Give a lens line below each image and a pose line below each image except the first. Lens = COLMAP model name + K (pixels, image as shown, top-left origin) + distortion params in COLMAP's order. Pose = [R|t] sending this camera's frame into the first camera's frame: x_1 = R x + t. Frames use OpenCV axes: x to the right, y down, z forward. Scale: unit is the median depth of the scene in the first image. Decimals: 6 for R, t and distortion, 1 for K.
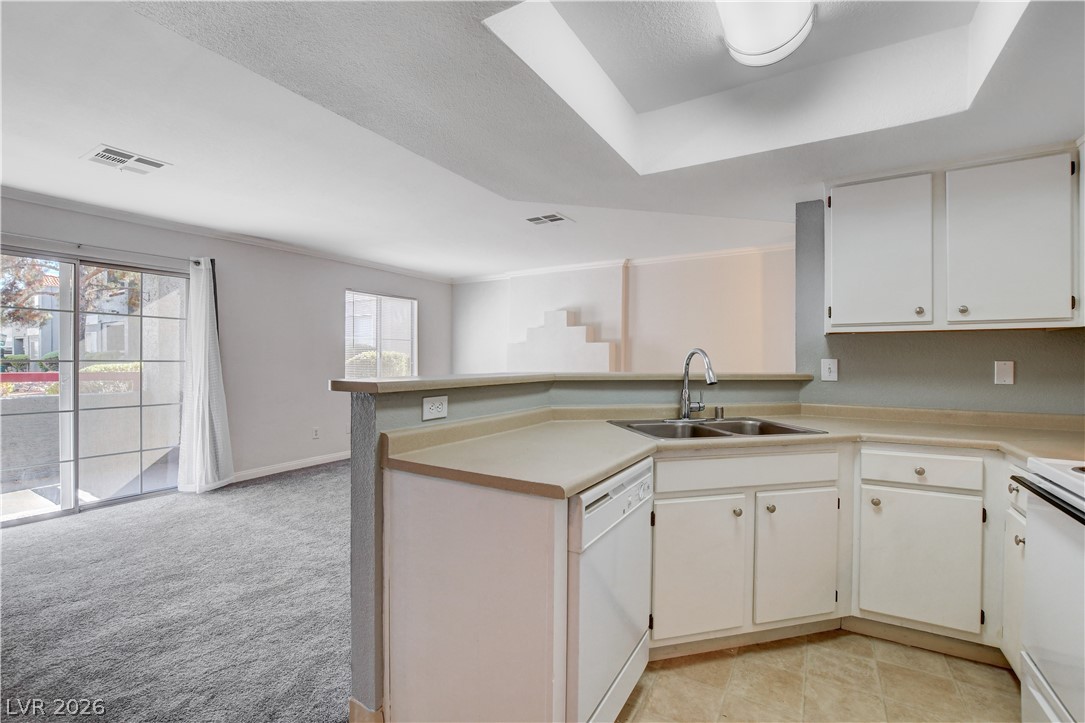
lens RADIAL K [[474.5, 0, 541.2], [0, 474.5, 362.0], [0, 0, 1]] dist [-0.029620, 0.006852]
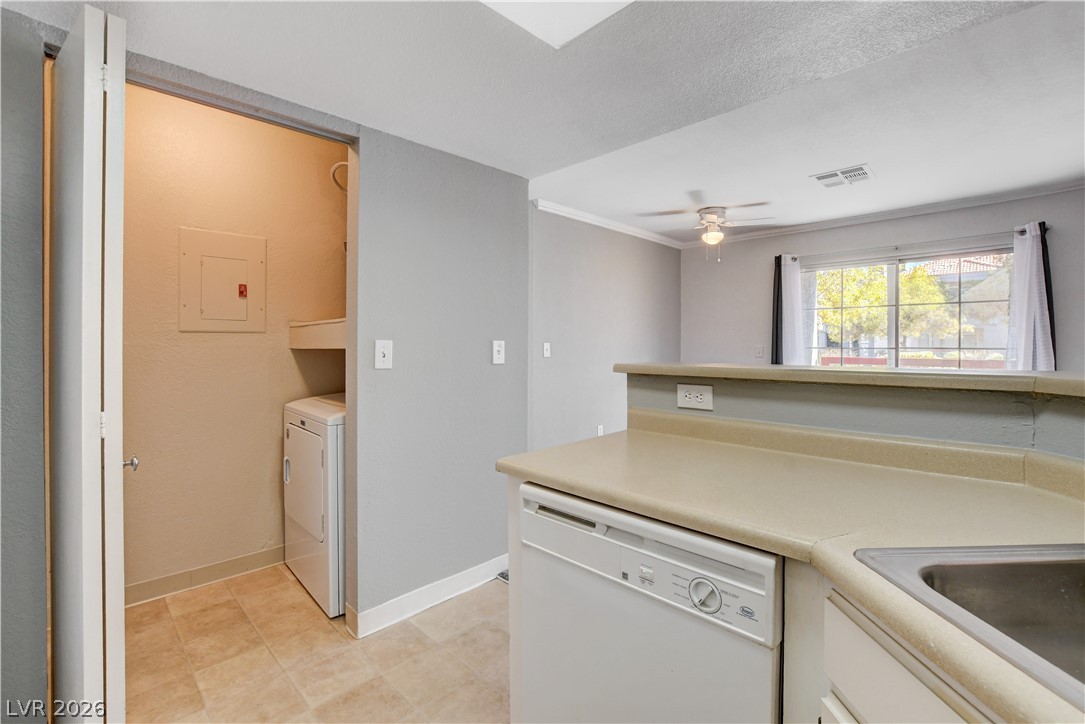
lens RADIAL K [[476.9, 0, 538.4], [0, 476.9, 347.4], [0, 0, 1]] dist [-0.032063, 0.008300]
pose [[-0.245988, -0.001729, -0.969271, 0.544125], [-0.005309, 0.999986, -0.000436, 0.001440], [0.969258, 0.005039, -0.245994, 0.676727]]
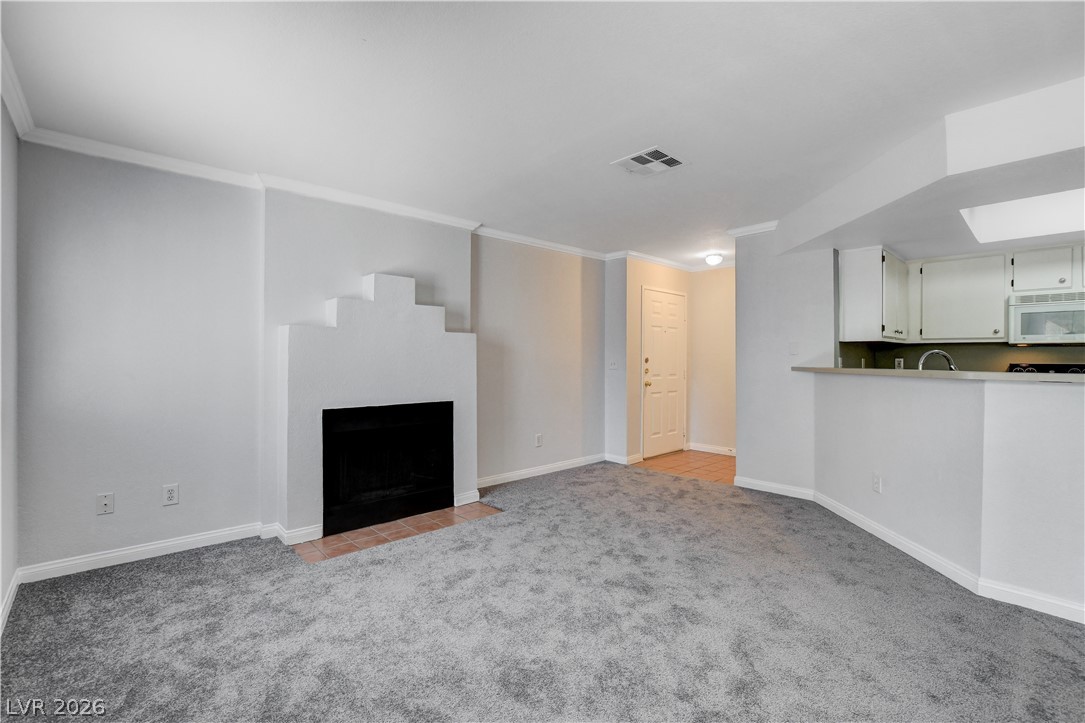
lens RADIAL K [[478.3, 0, 541.1], [0, 478.3, 358.3], [0, 0, 1]] dist [-0.029188, 0.006480]
pose [[0.280785, -0.004703, 0.959759, -1.297920], [0.003177, 0.999987, 0.003970, -0.014644], [-0.959766, 0.001935, 0.280796, 1.725623]]
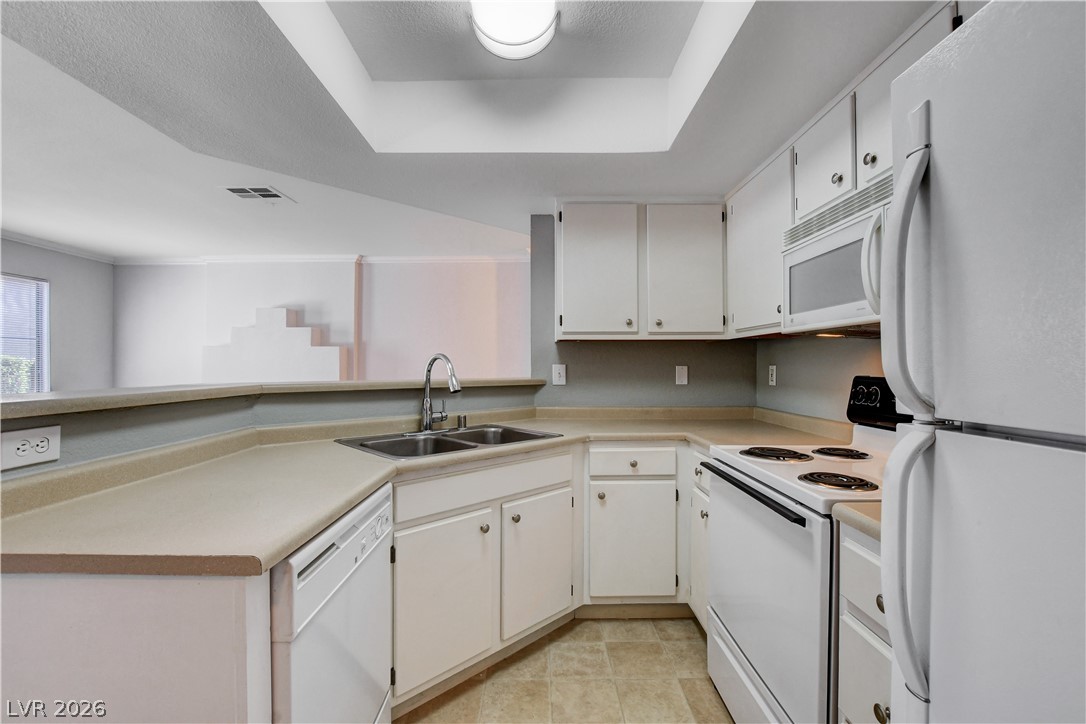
lens RADIAL K [[474.9, 0, 541.7], [0, 474.9, 362.5], [0, 0, 1]] dist [-0.029620, 0.006852]
pose [[0.855613, -0.001145, 0.517615, 0.022146], [0.006591, 0.999941, -0.008684, -0.001992], [-0.517575, 0.010842, 0.855569, 0.106684]]
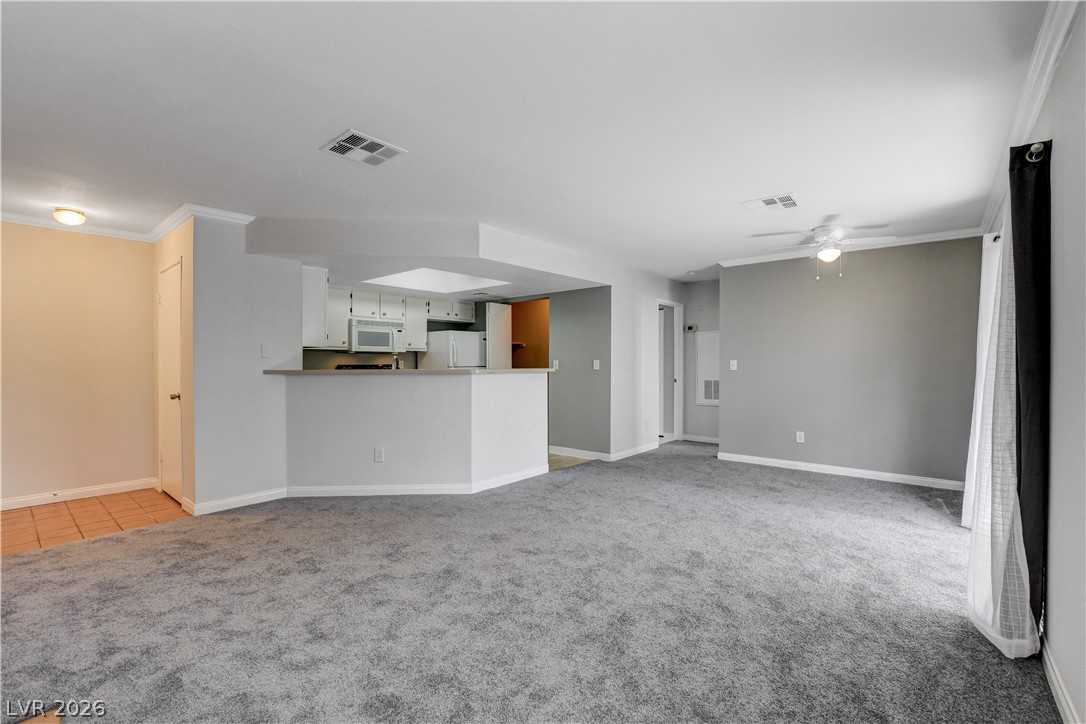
lens RADIAL K [[474.9, 0, 541.7], [0, 474.9, 362.5], [0, 0, 1]] dist [-0.029620, 0.006852]
pose [[-0.987532, -0.005143, 0.157337, -0.599643], [-0.004014, 0.999964, 0.007487, -0.018142], [-0.157370, 0.006762, -0.987517, 2.899266]]
